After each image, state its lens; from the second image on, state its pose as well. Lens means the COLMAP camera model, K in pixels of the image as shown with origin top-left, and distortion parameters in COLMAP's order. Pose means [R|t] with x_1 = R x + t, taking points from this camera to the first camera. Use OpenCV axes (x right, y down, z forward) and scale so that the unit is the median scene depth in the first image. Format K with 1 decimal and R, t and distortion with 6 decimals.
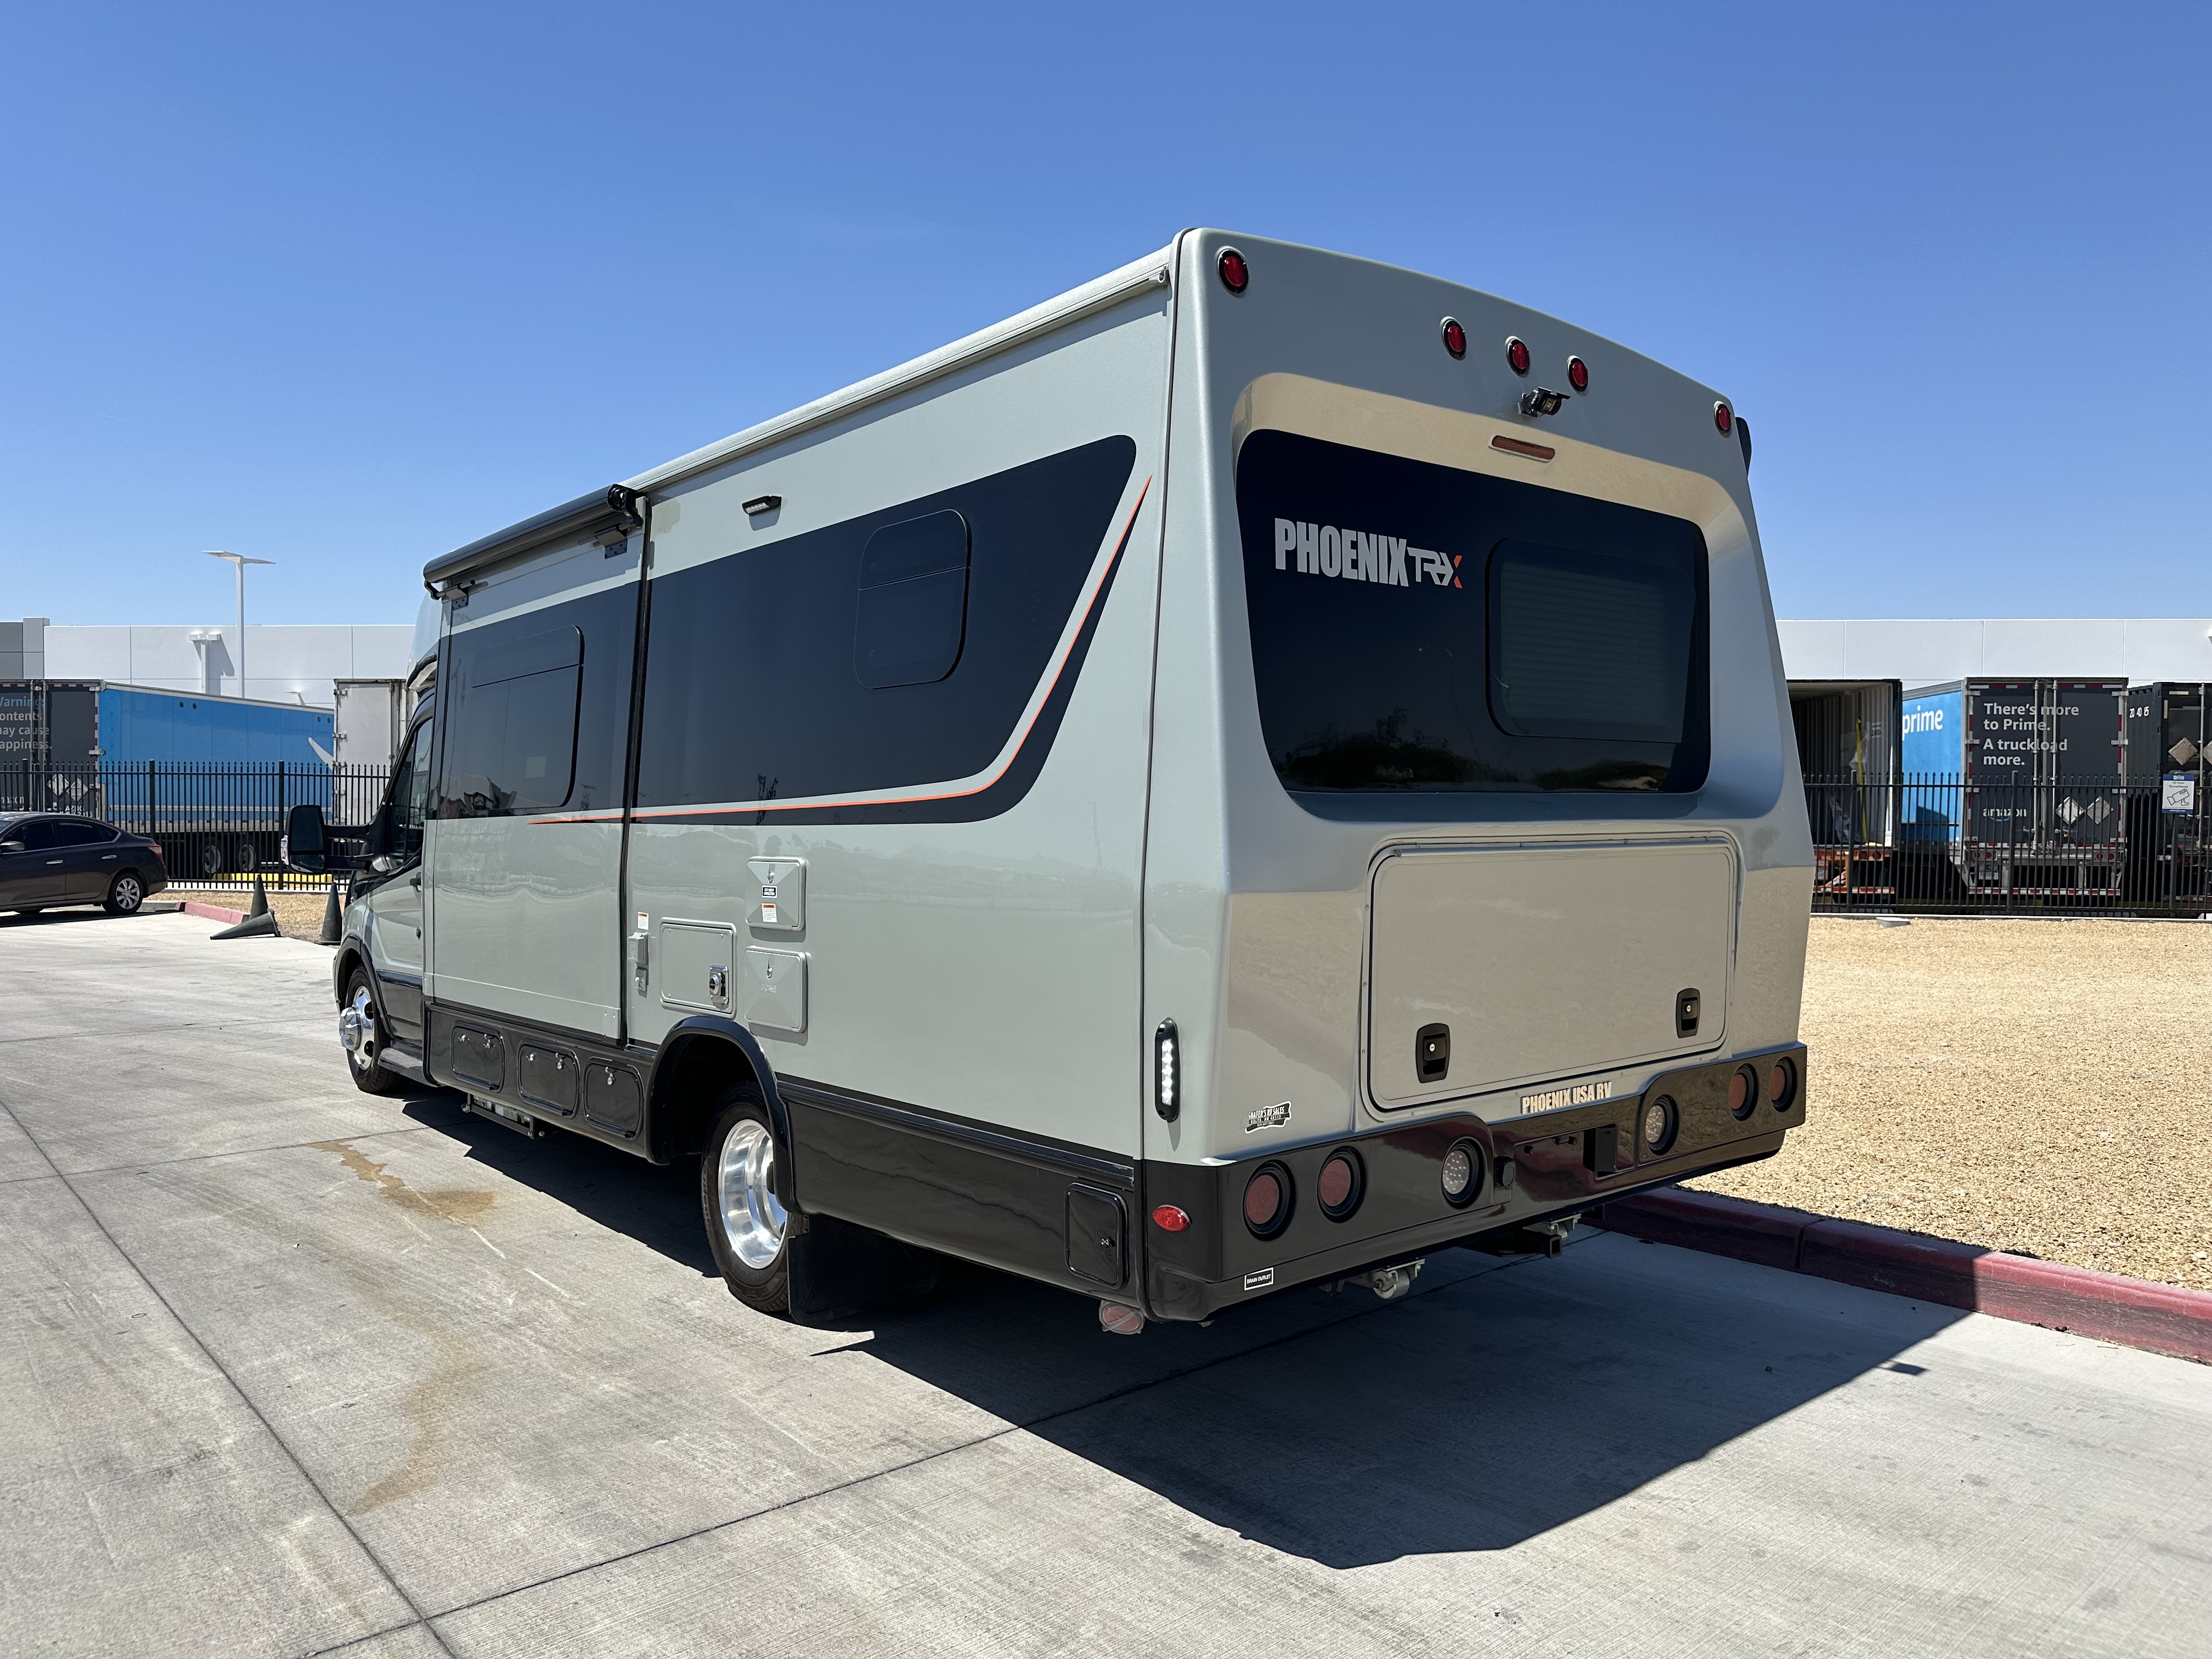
lens RADIAL K [[1599.1, 0, 1094.2], [0, 1599.1, 801.2], [0, 0, 1]] dist [-0.002666, -0.005992]
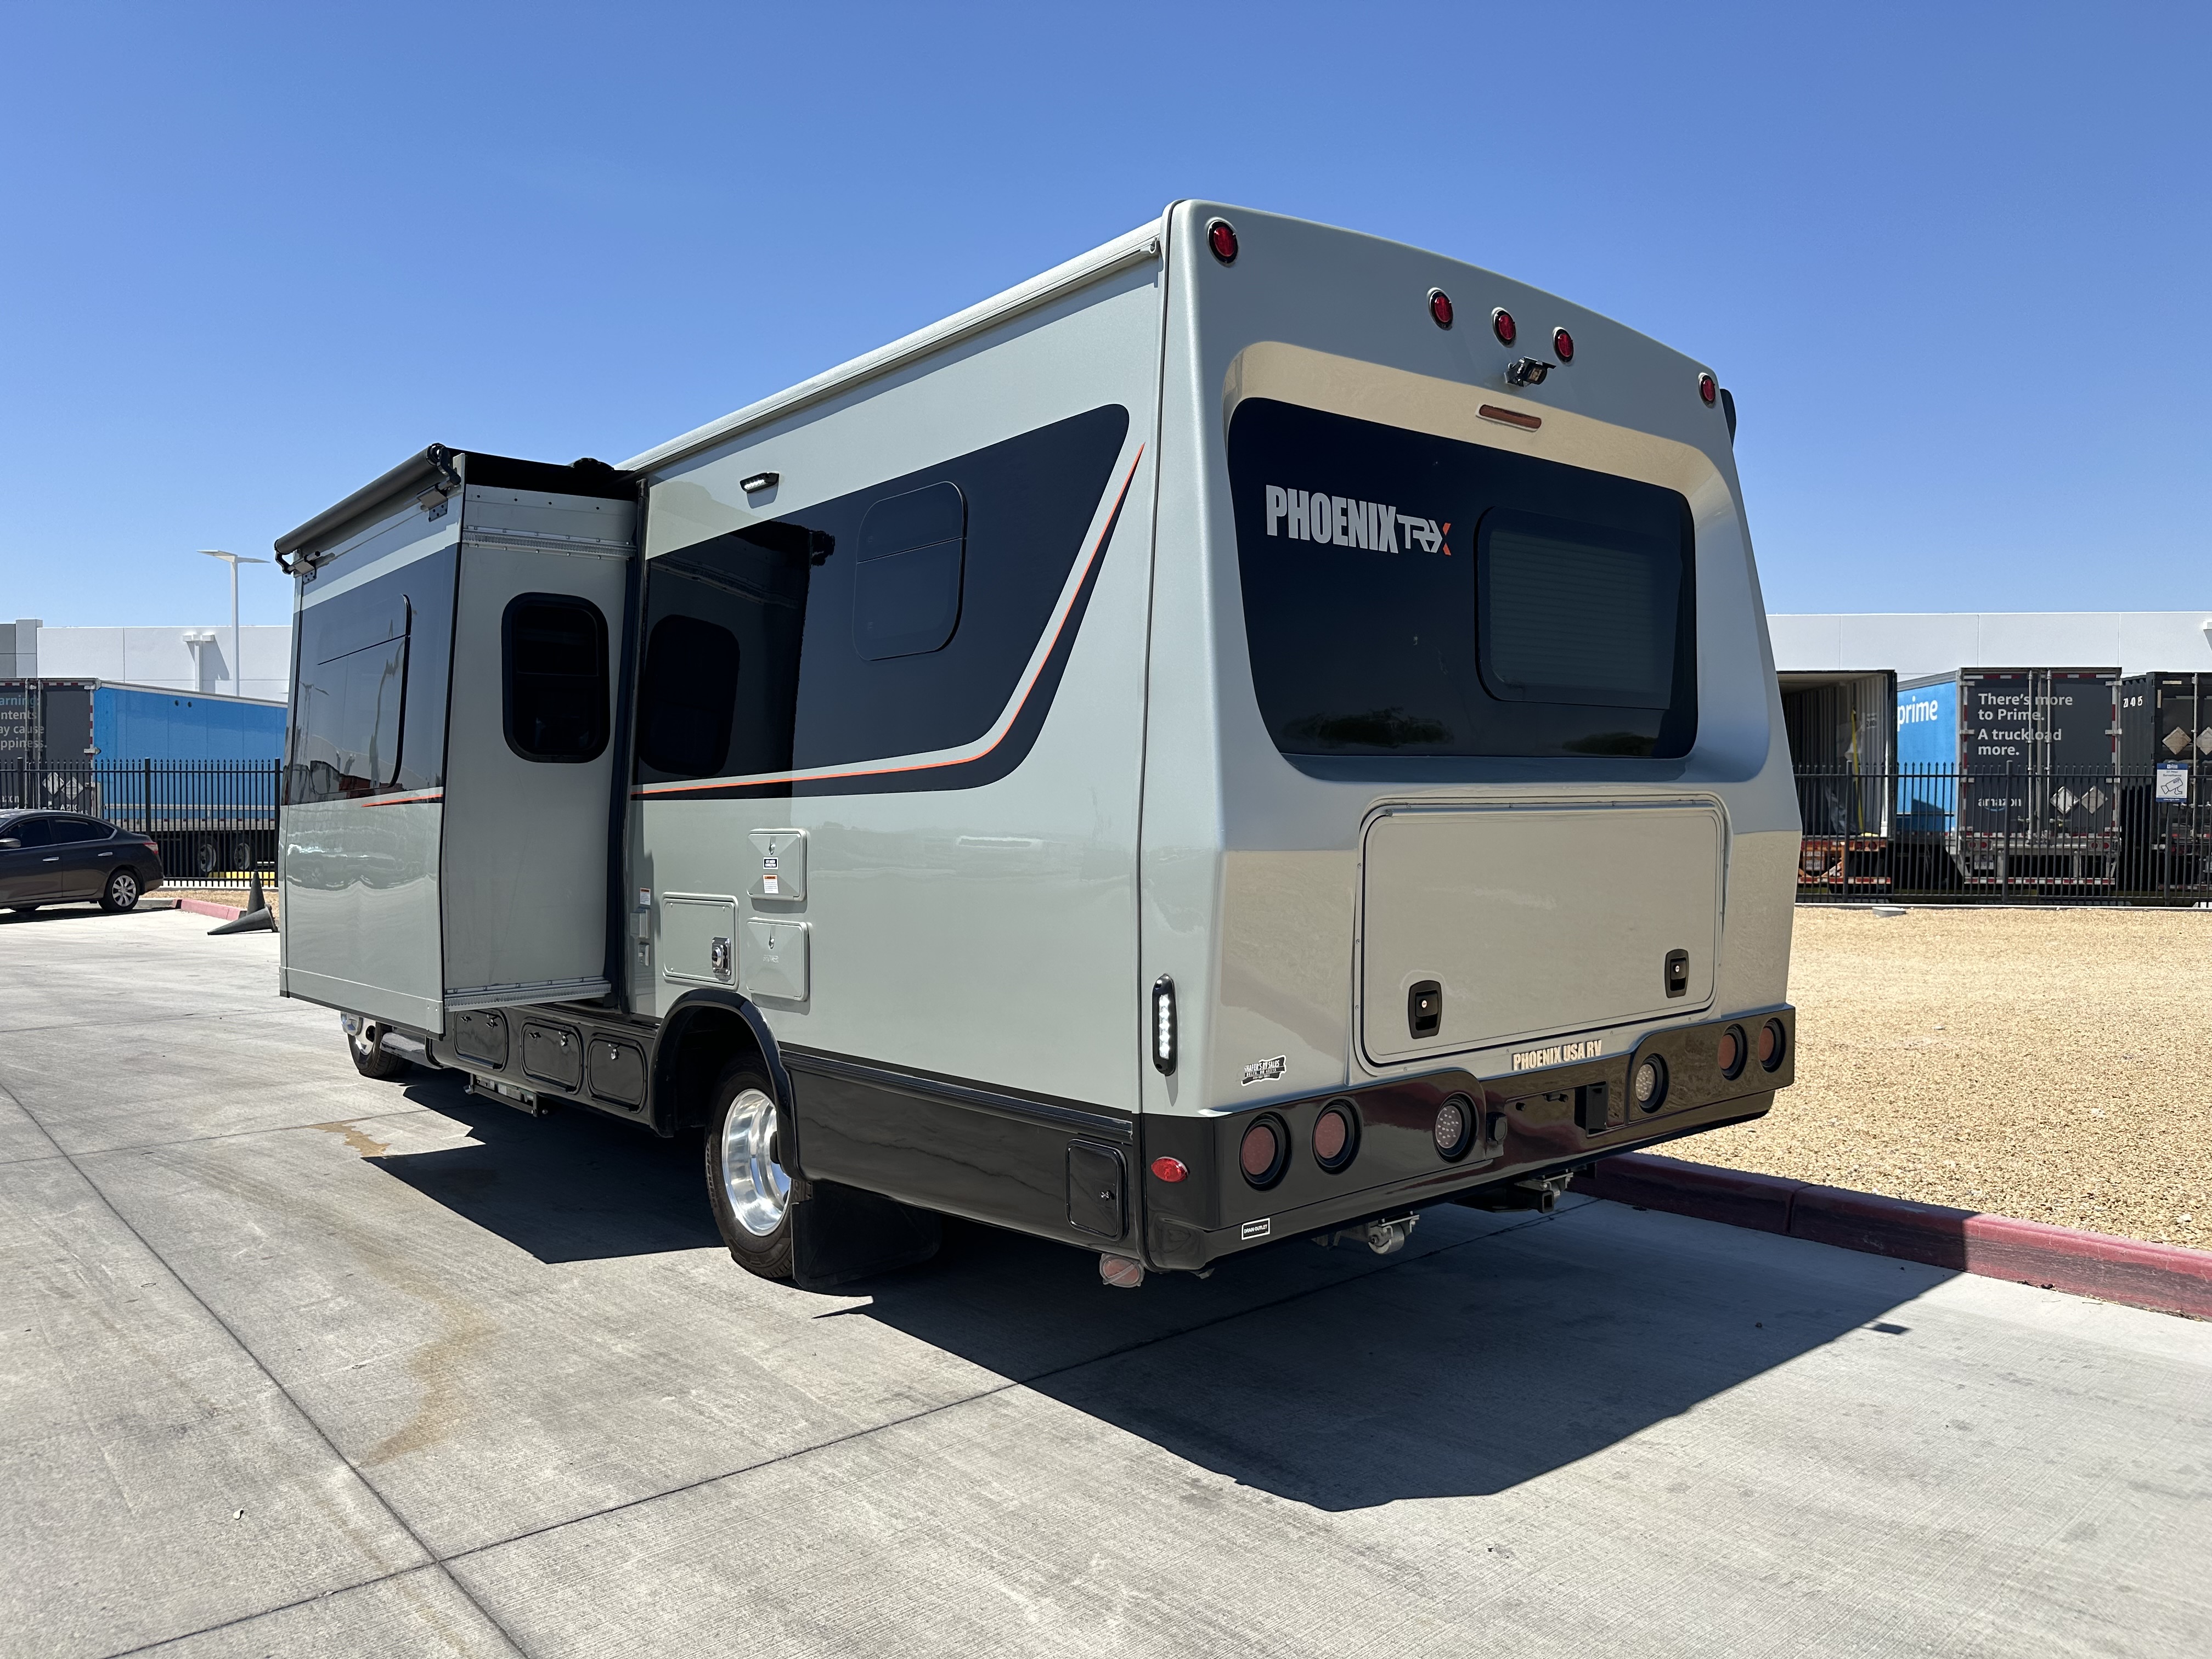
lens RADIAL K [[1604.2, 0, 1101.1], [0, 1604.2, 799.5], [0, 0, 1]] dist [0.001295, -0.012675]
pose [[0.999961, -0.006593, 0.005919, 0.000313], [0.006607, 0.999976, -0.002265, 0.022741], [-0.005904, 0.002304, 0.999980, -0.019146]]
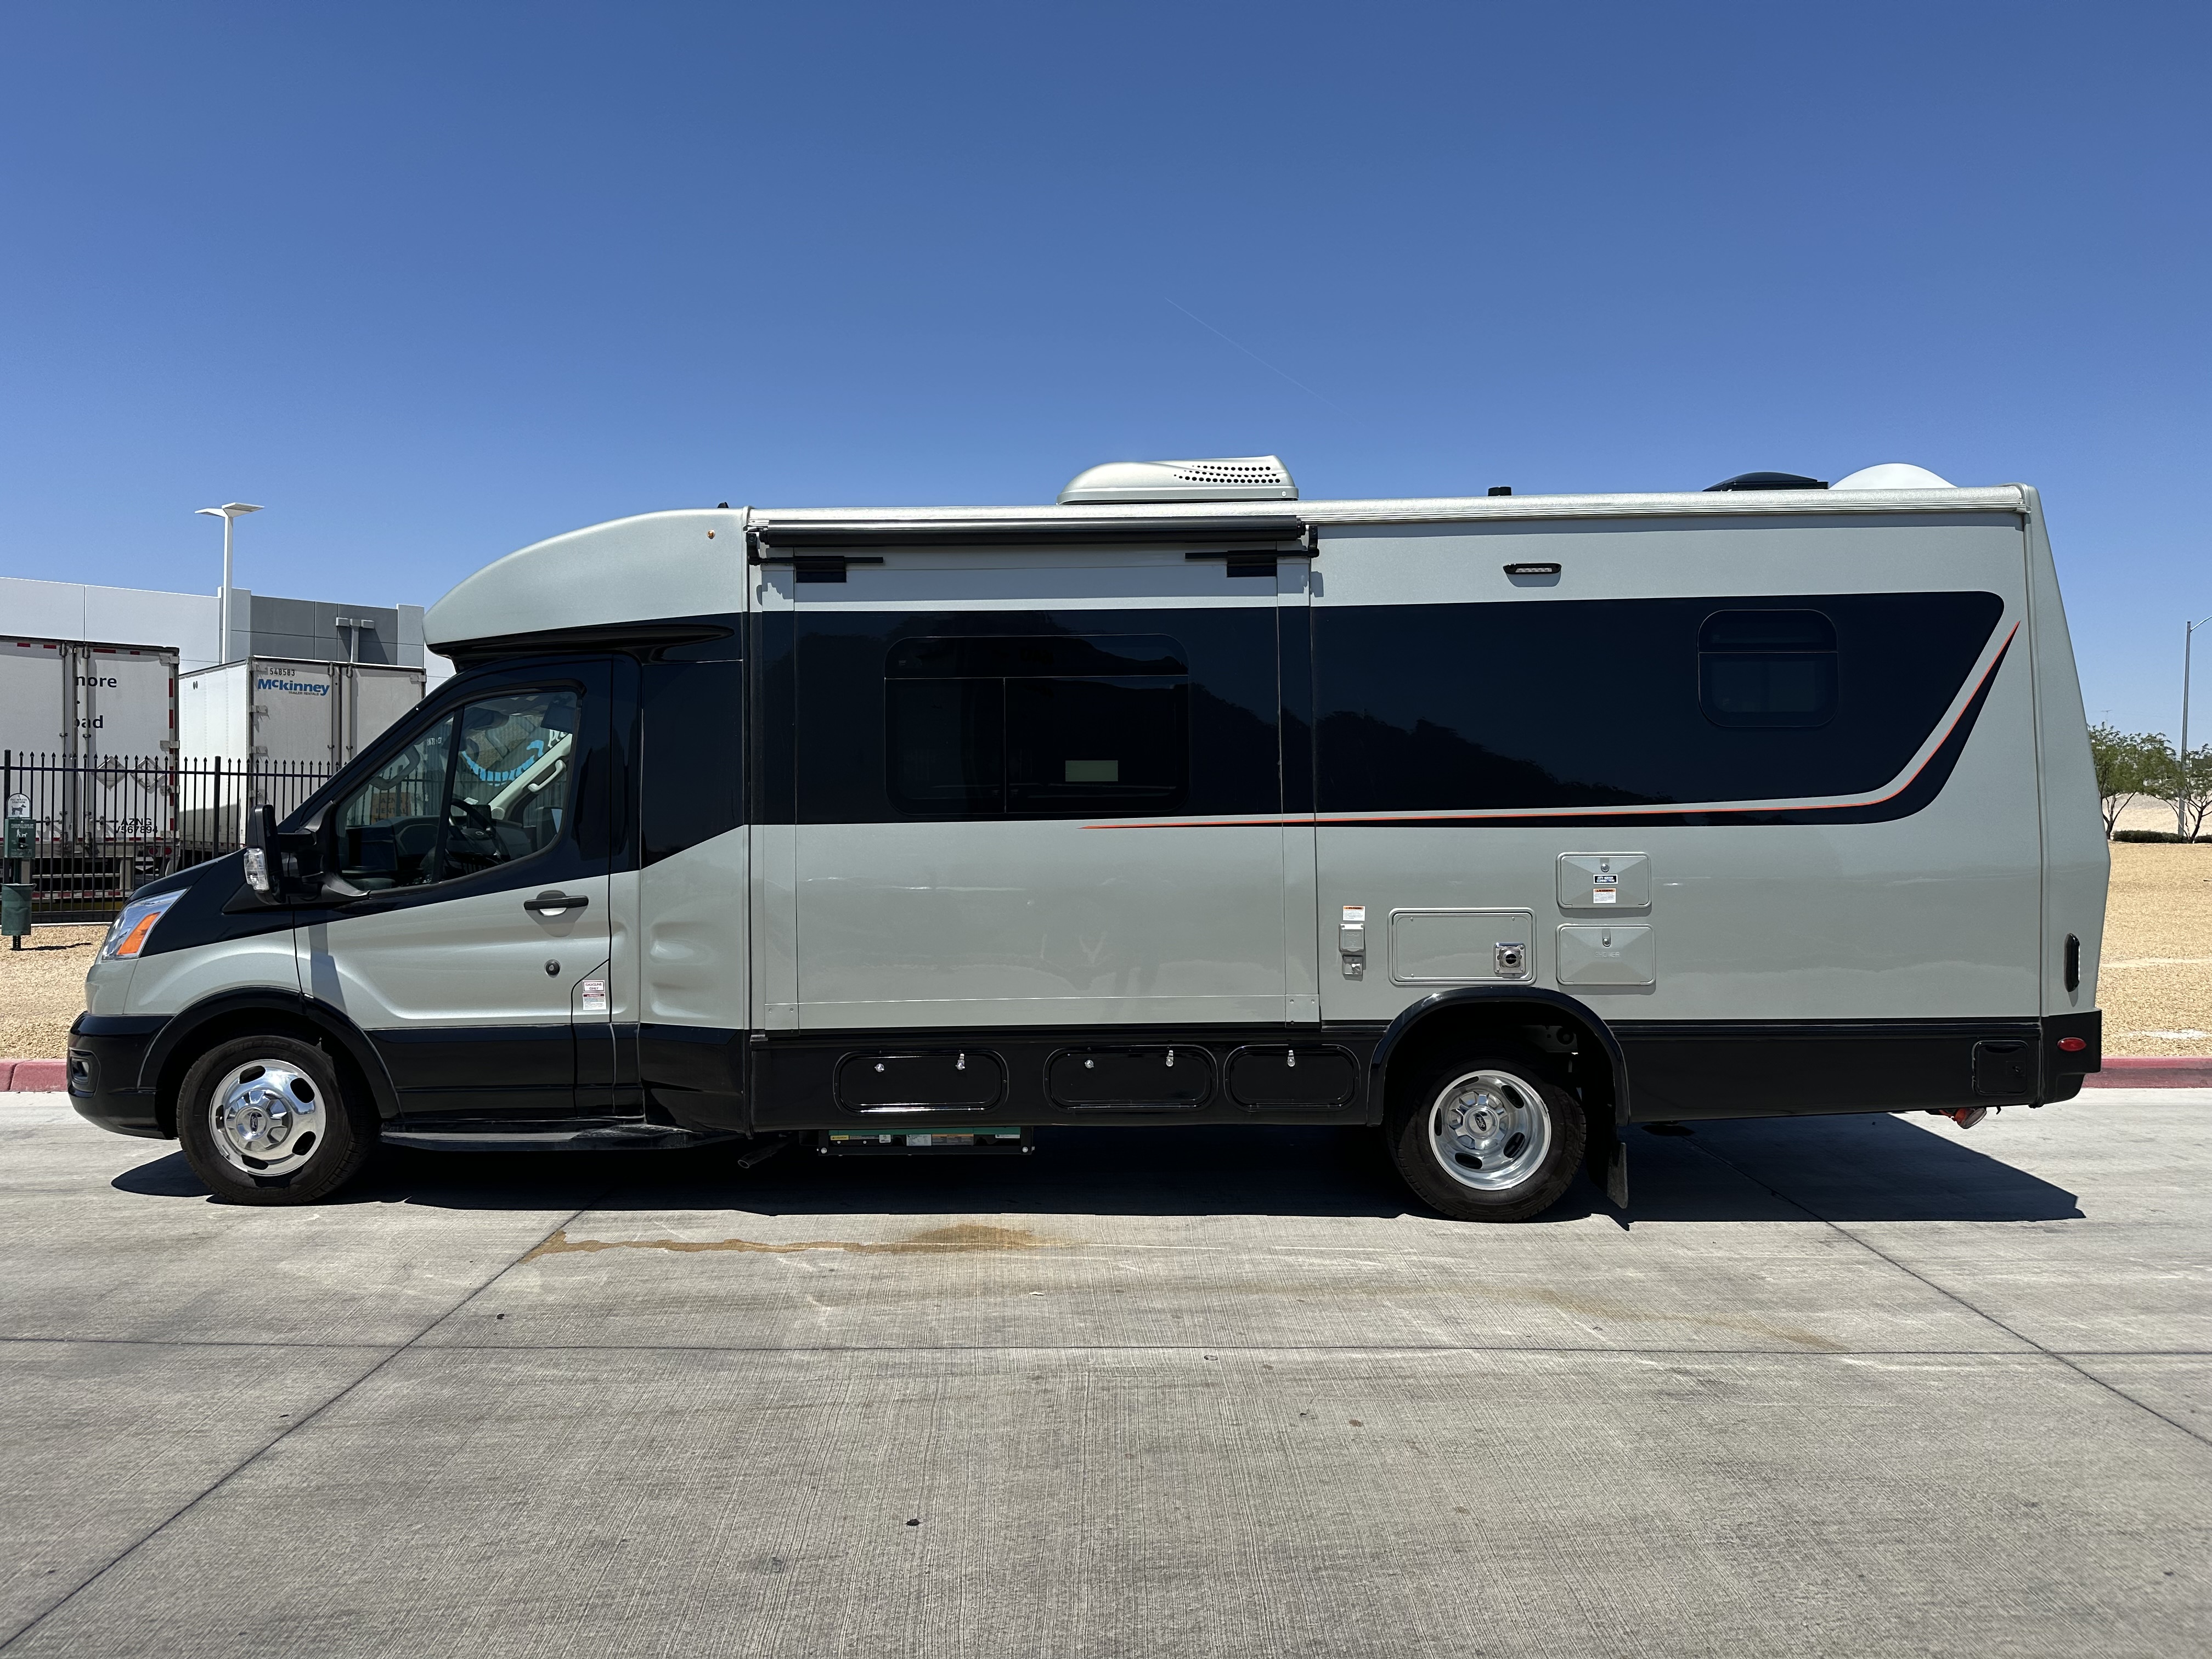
lens RADIAL K [[1550.7, 0, 1070.1], [0, 1550.7, 828.4], [0, 0, 1]] dist [0.002163, -0.030760]
pose [[0.662847, -0.005384, 0.748736, -1.476952], [0.002147, 0.999984, 0.005290, 0.010433], [-0.748752, -0.001899, 0.662848, 0.517183]]
